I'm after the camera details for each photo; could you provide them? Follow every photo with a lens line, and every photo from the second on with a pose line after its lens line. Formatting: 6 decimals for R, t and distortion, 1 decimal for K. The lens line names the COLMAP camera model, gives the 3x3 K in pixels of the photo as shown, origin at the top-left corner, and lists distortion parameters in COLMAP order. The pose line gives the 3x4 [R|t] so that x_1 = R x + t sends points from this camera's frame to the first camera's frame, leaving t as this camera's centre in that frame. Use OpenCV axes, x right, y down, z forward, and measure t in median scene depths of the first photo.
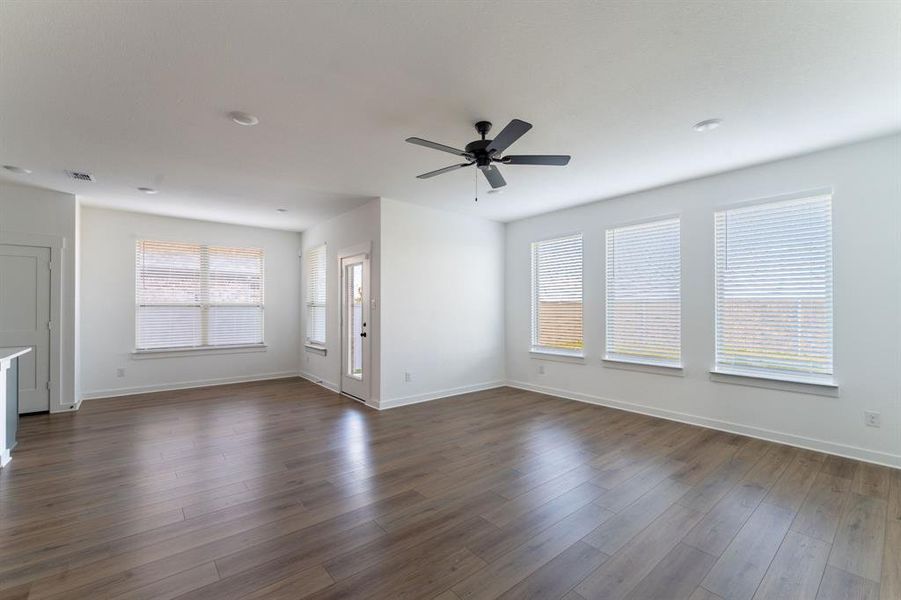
lens RADIAL K [[378.7, 0, 443.9], [0, 378.7, 302.1], [0, 0, 1]] dist [0.000404, 0.000129]
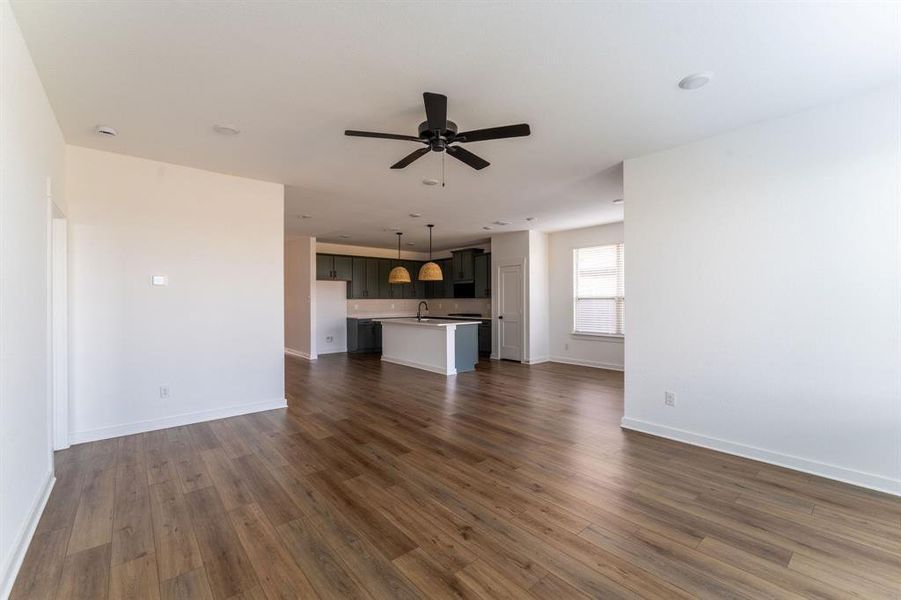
lens RADIAL K [[378.7, 0, 451.5], [0, 378.7, 296.5], [0, 0, 1]] dist [0.000404, 0.000129]
pose [[0.028118, -0.011122, -0.999543, 0.597670], [0.016081, 0.999814, -0.010672, 0.008771], [0.999475, -0.015773, 0.028292, 0.579181]]
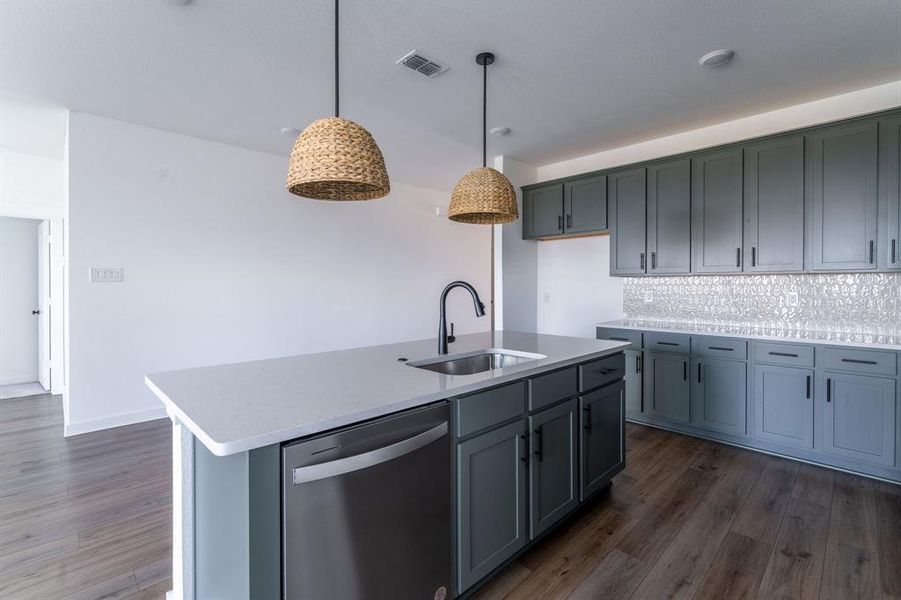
lens RADIAL K [[403.5, 0, 445.8], [0, 403.5, 285.2], [0, 0, 1]] dist [0.001879, -0.000880]
pose [[-0.996643, -0.000479, -0.081871, -0.879272], [0.000384, 0.999944, -0.010529, 0.017623], [0.081871, -0.010525, -0.996587, 0.914230]]
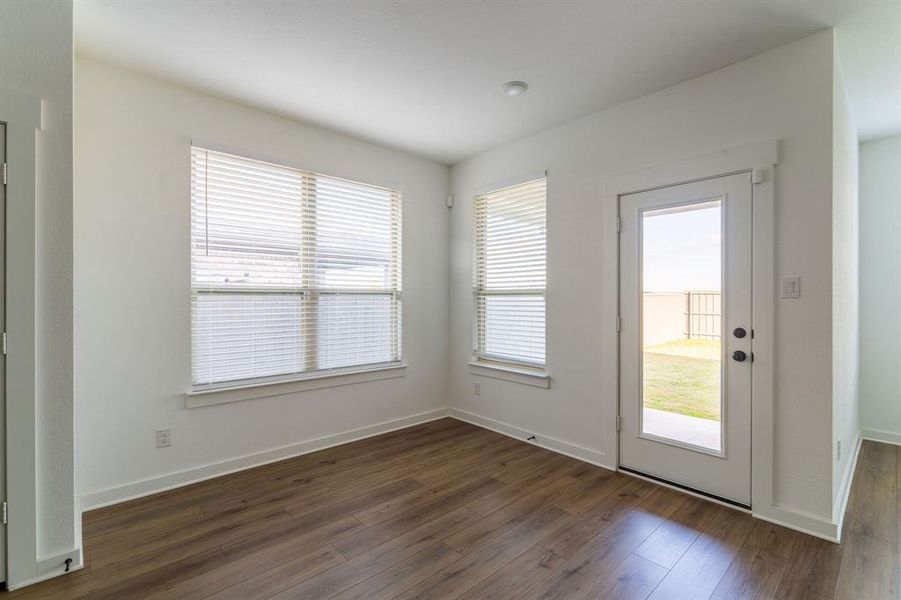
lens RADIAL K [[403.5, 0, 446.7], [0, 403.5, 298.9], [0, 0, 1]] dist [0.001879, -0.000880]
pose [[0.999090, 0.001892, 0.042611, -0.577789], [-0.002394, 0.999928, 0.011739, 0.013278], [-0.042586, -0.011830, 0.999023, 0.543759]]
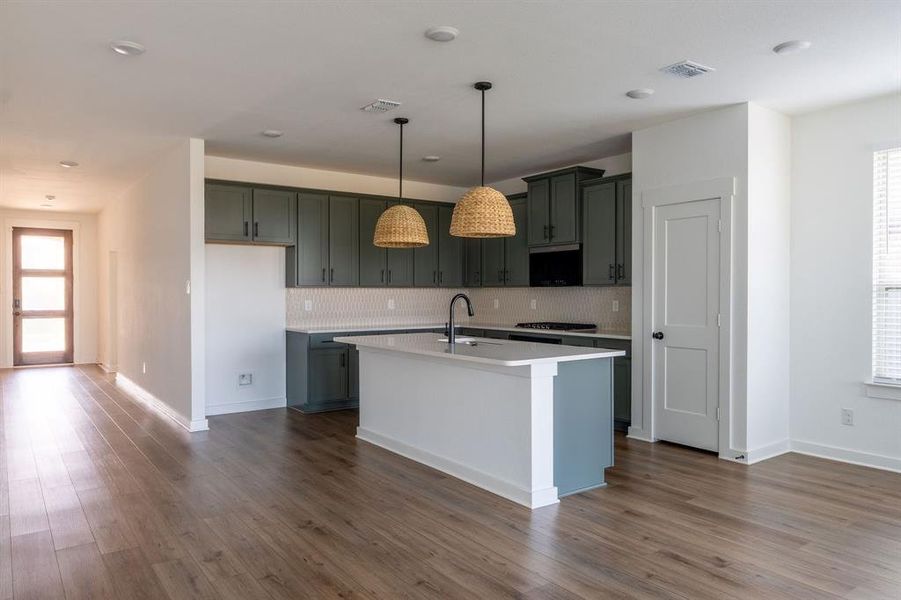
lens RADIAL K [[615.8, 0, 457.3], [0, 615.8, 297.2], [0, 0, 1]] dist [-0.001294, 0.004195]
pose [[-0.042639, 0.005672, -0.999074, 0.020698], [0.012088, 0.999914, 0.005161, 0.011084], [0.999017, -0.011857, -0.042704, 0.542916]]
